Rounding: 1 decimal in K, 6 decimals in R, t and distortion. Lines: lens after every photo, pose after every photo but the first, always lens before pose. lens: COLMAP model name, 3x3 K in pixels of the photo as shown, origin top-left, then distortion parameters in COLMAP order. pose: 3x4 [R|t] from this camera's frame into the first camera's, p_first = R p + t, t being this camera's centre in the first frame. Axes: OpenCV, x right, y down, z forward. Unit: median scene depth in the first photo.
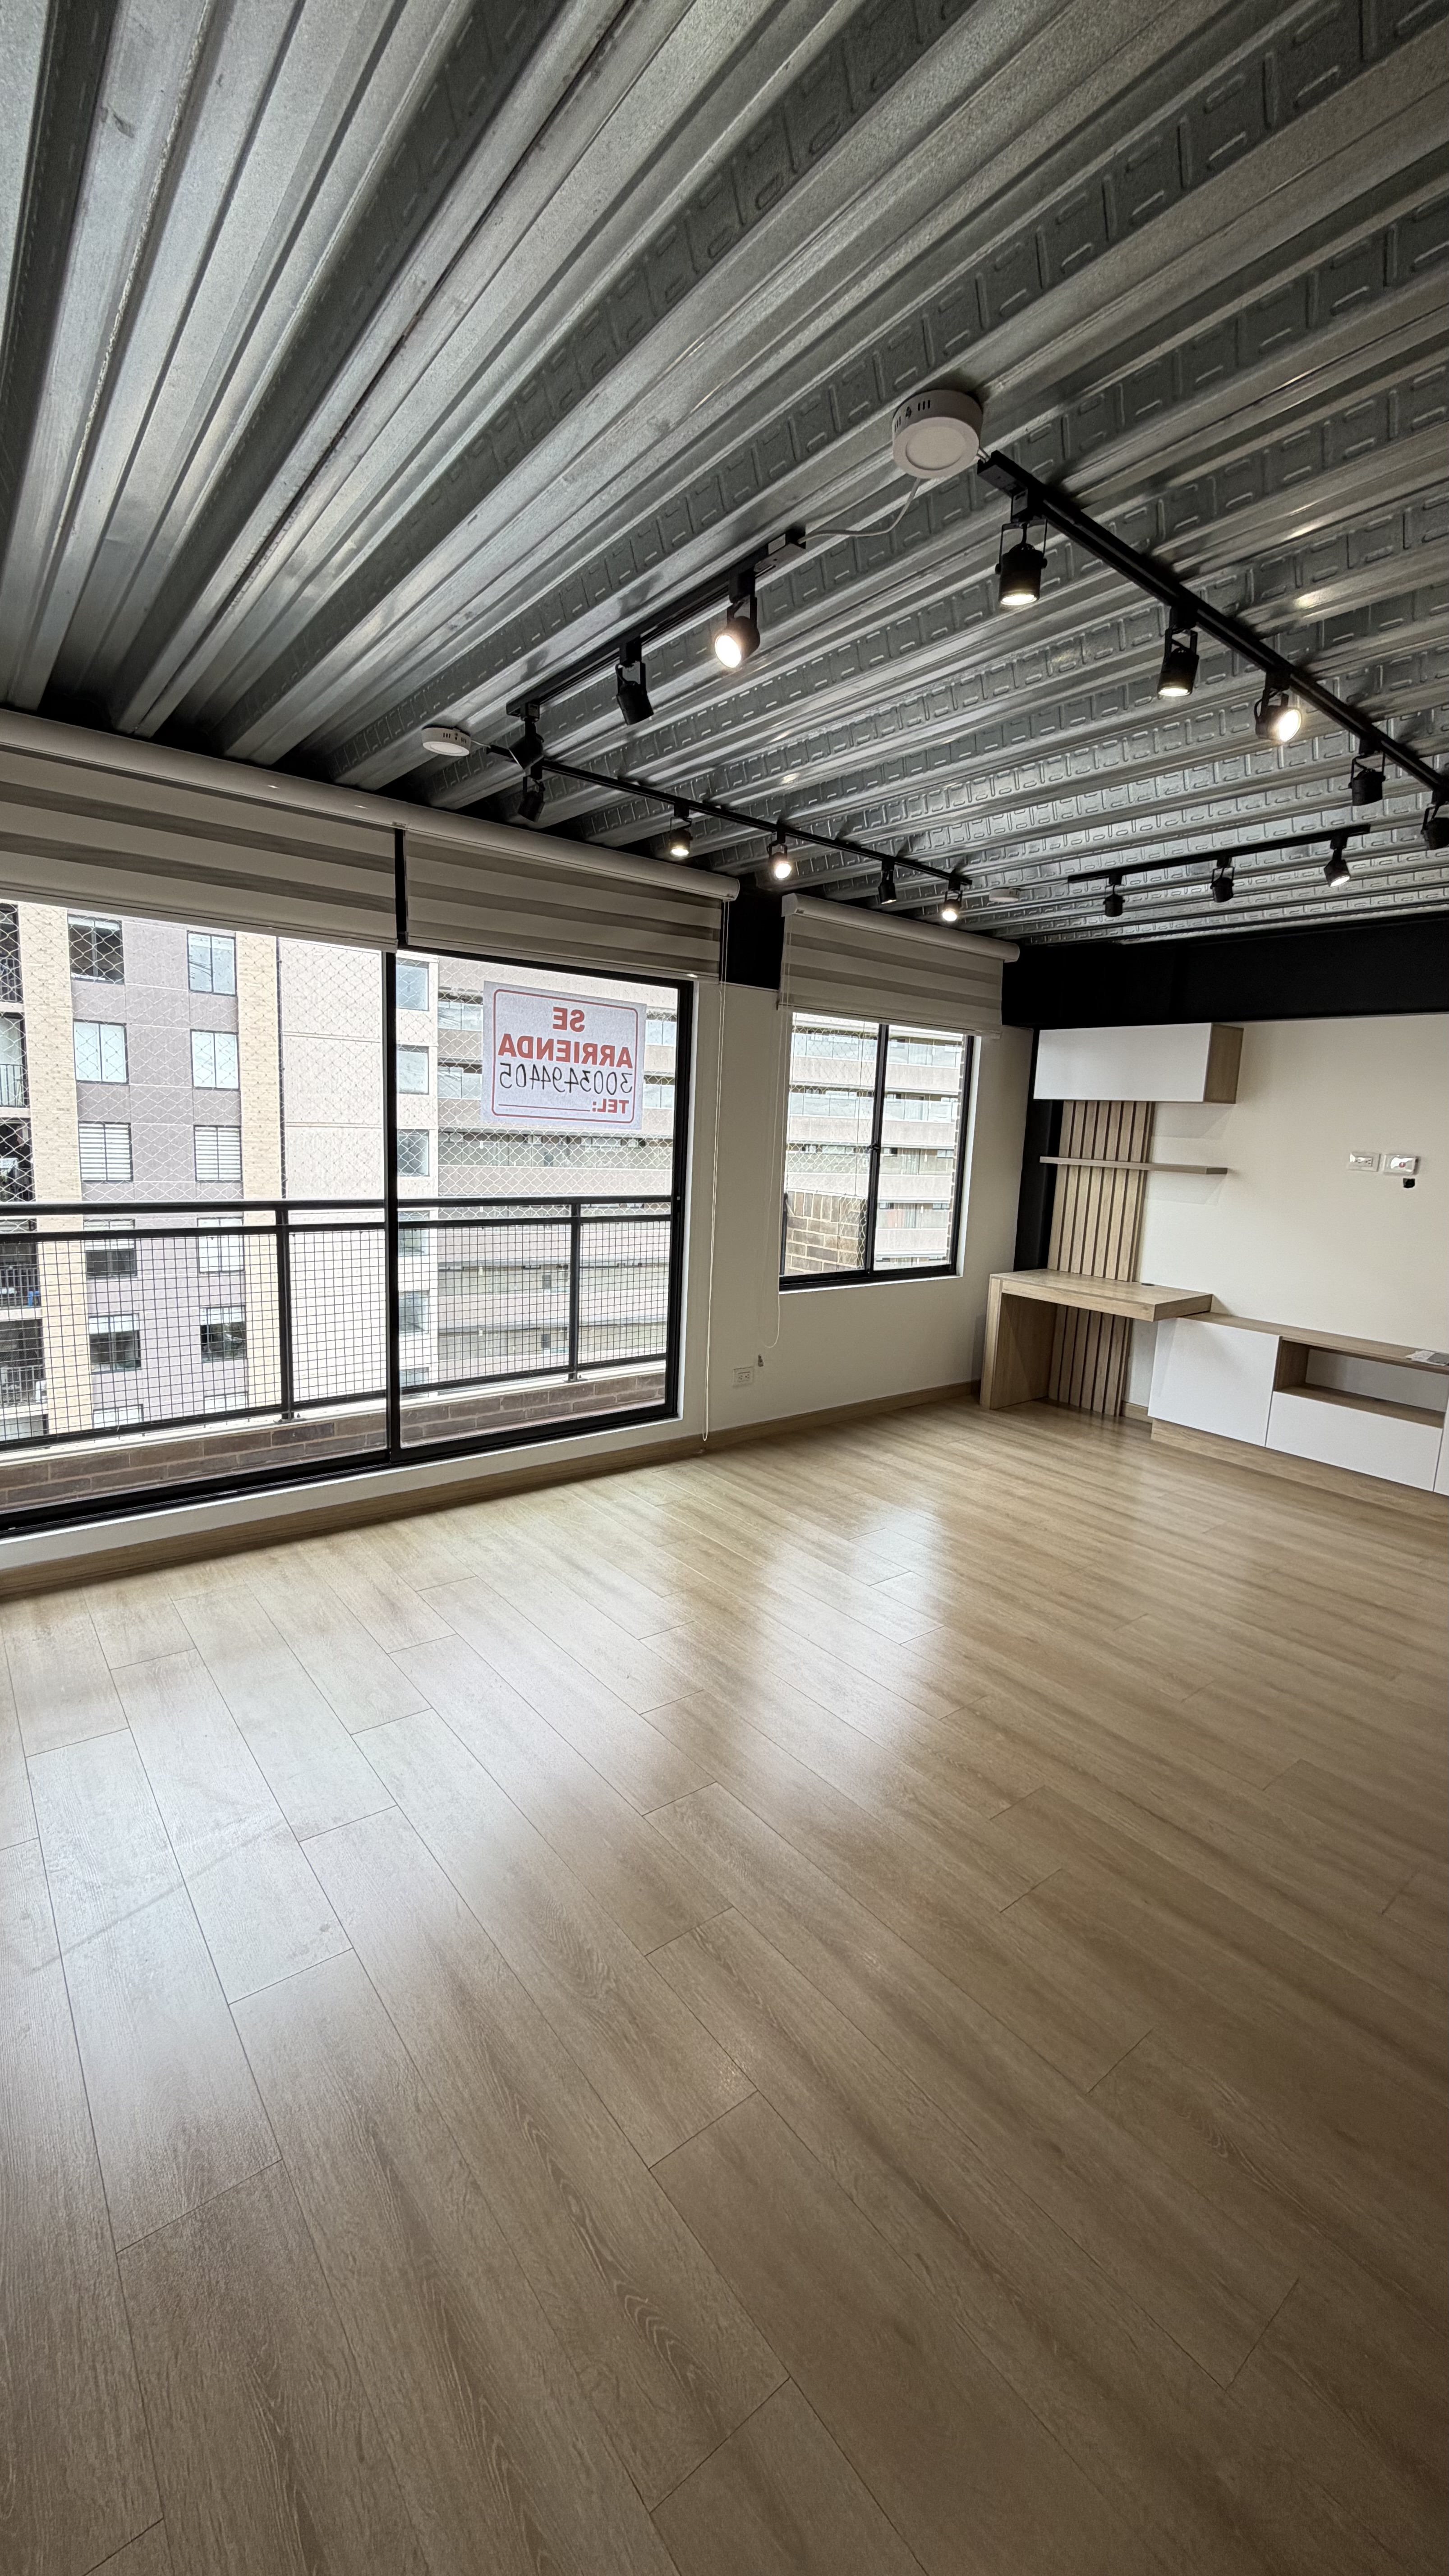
lens RADIAL K [[1019.2, 0, 726.3], [0, 1019.2, 1284.3], [0, 0, 1]] dist [-0.001784, 0.000334]
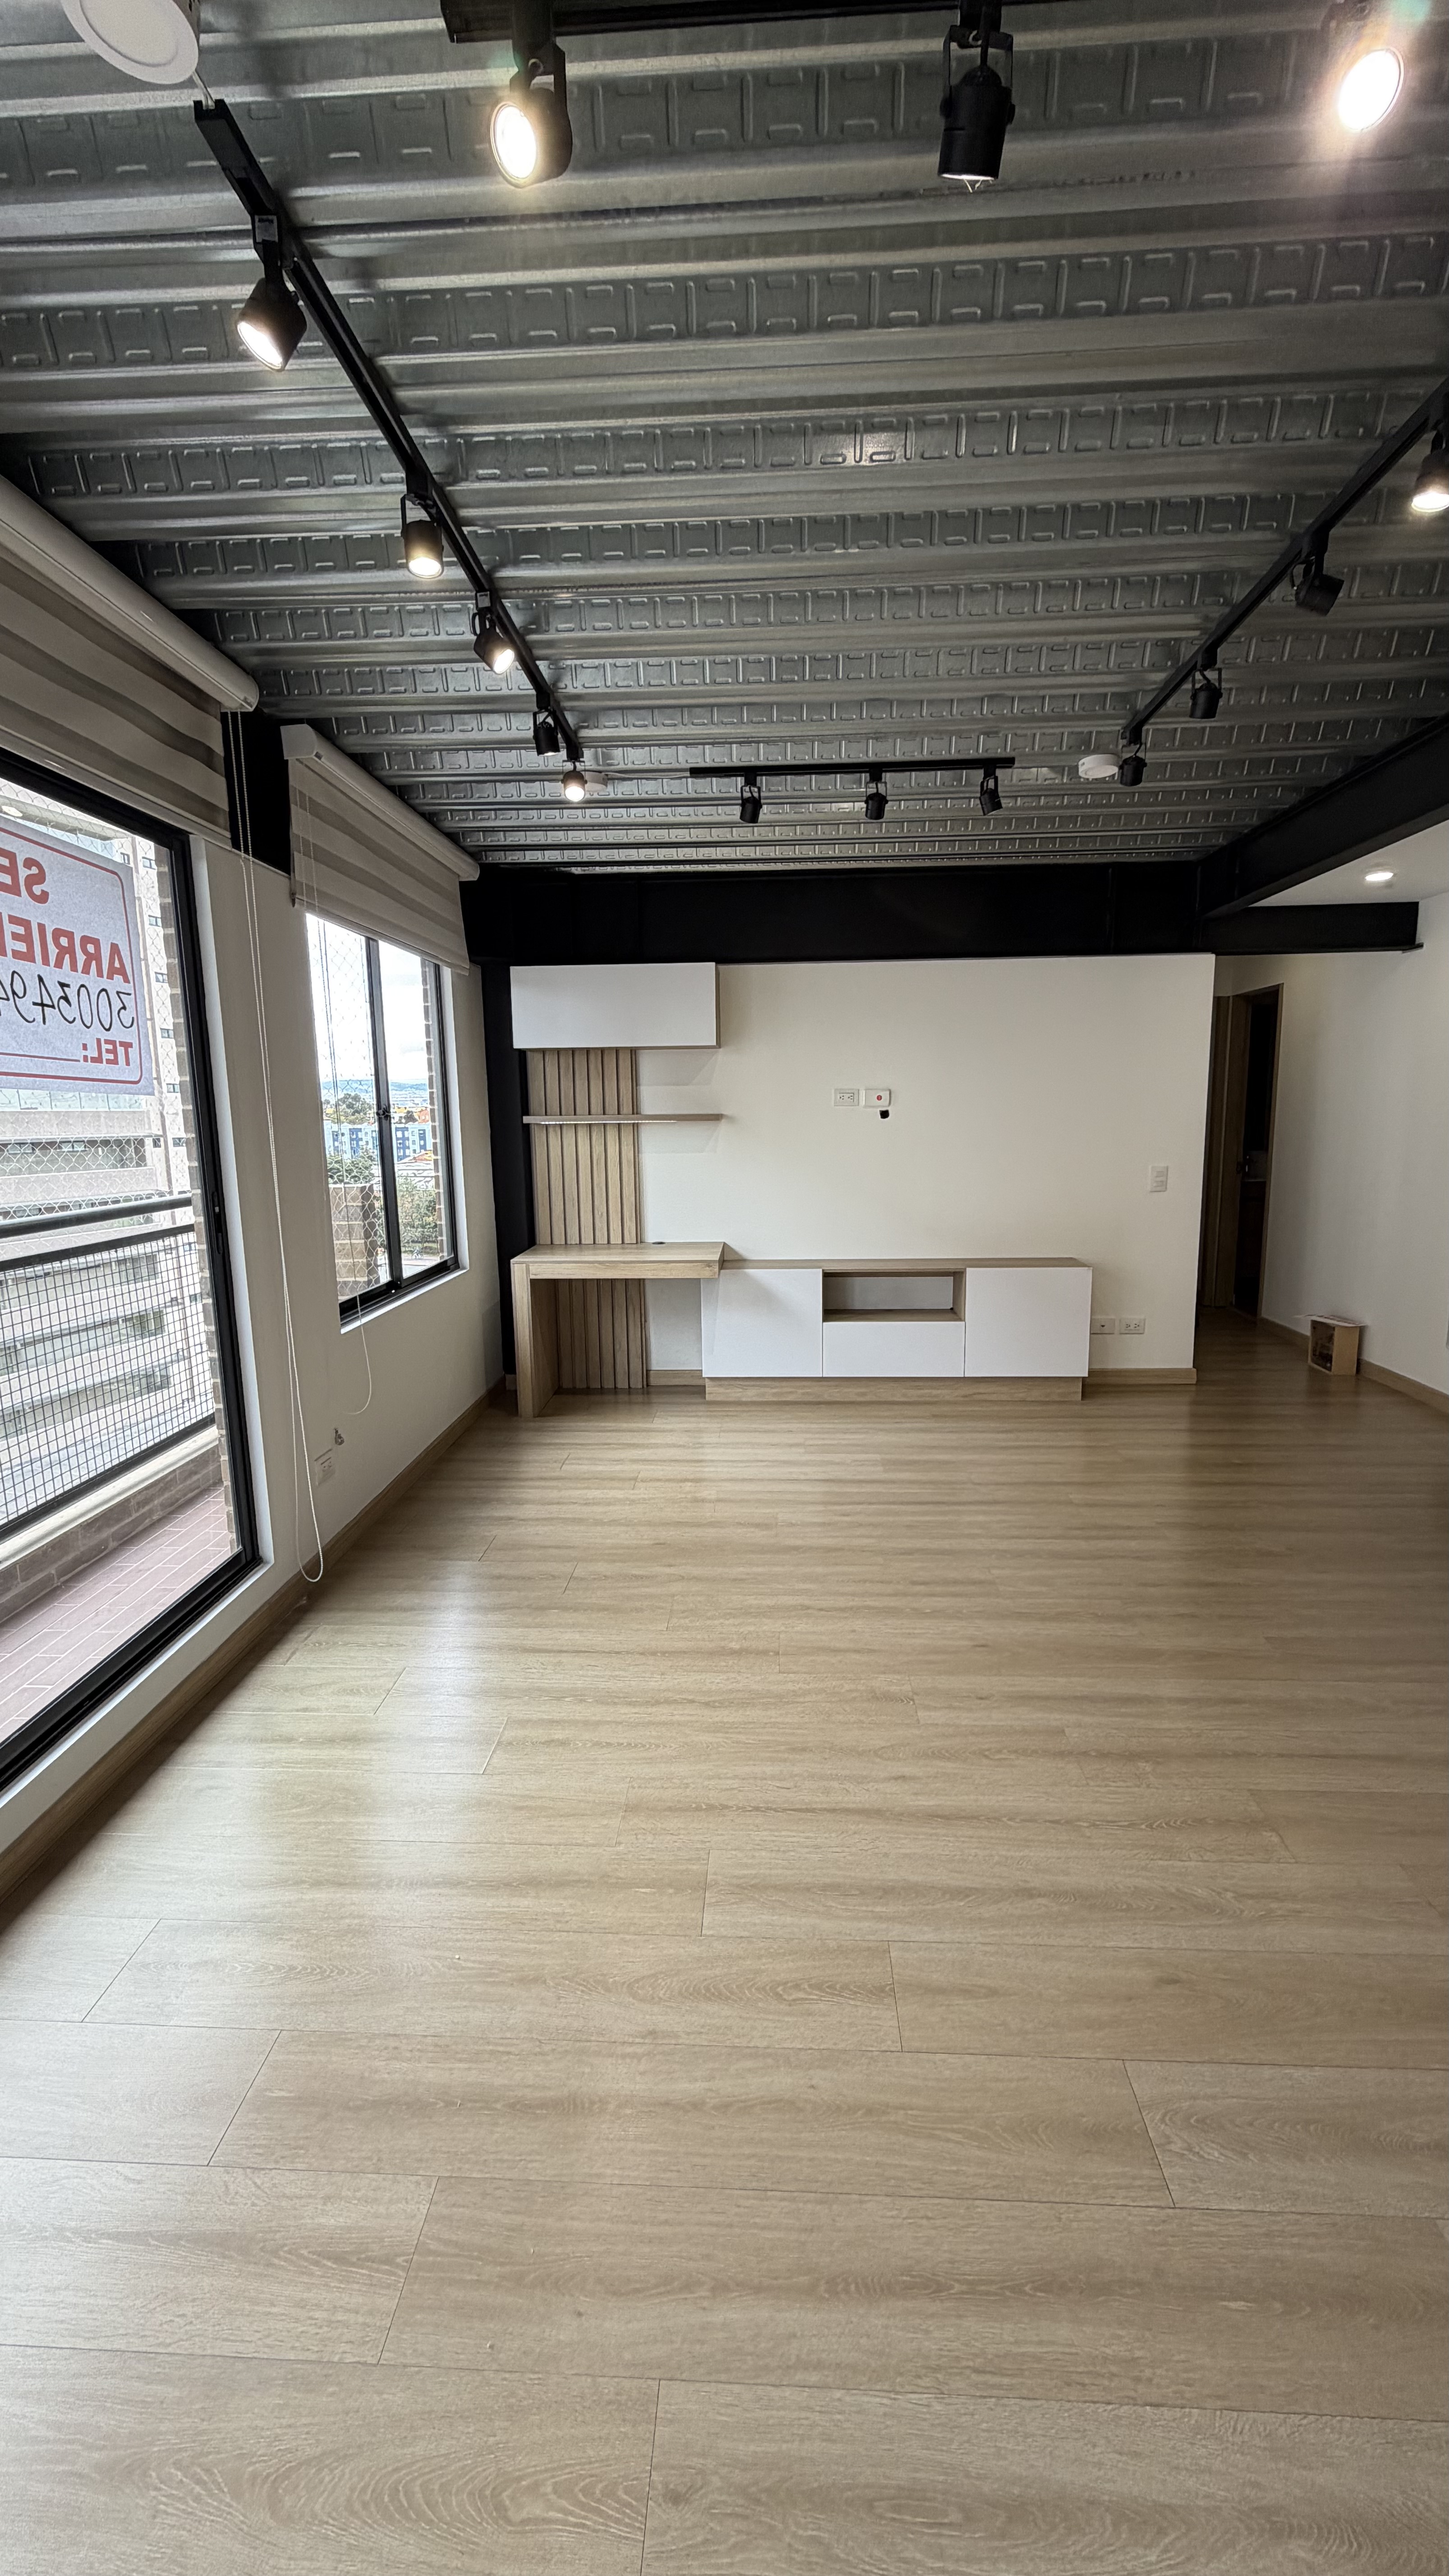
lens RADIAL K [[1019.2, 0, 726.4], [0, 1019.2, 1283.8], [0, 0, 1]] dist [-0.001784, 0.000334]
pose [[0.661042, -0.179008, 0.728683, -0.274396], [0.163471, 0.982157, 0.092980, -0.045798], [-0.732325, 0.057655, 0.678510, 0.356566]]
